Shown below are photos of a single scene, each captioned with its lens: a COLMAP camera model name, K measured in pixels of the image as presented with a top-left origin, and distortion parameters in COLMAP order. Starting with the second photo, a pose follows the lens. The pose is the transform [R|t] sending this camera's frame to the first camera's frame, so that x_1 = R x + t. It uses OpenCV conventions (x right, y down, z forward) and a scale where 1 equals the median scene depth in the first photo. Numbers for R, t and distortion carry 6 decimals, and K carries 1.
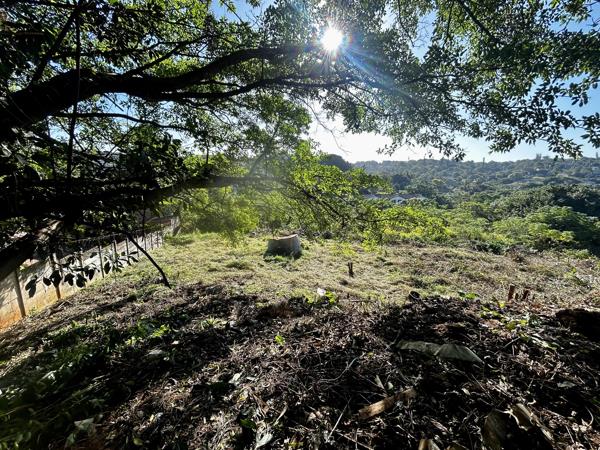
lens RADIAL K [[236.2, 0, 300.5], [0, 236.2, 225.8], [0, 0, 1]] dist [-0.013258, 0.001999]
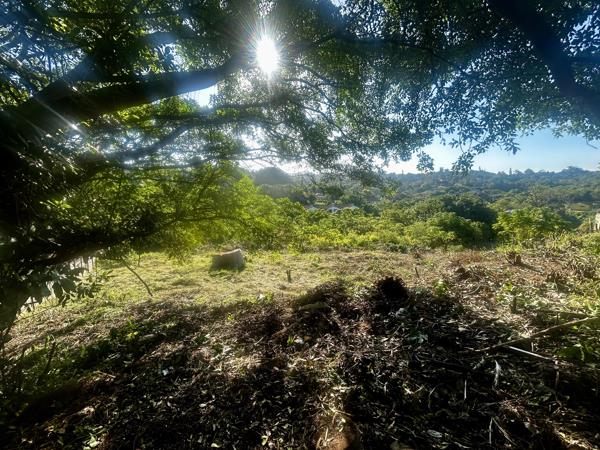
lens RADIAL K [[236.2, 0, 296.3], [0, 236.2, 222.9], [0, 0, 1]] dist [-0.013258, 0.001999]
pose [[0.974458, -0.046775, 0.219647, 0.004994], [0.059504, 0.996889, -0.051695, -0.011850], [-0.216545, 0.063444, 0.974209, -0.135162]]
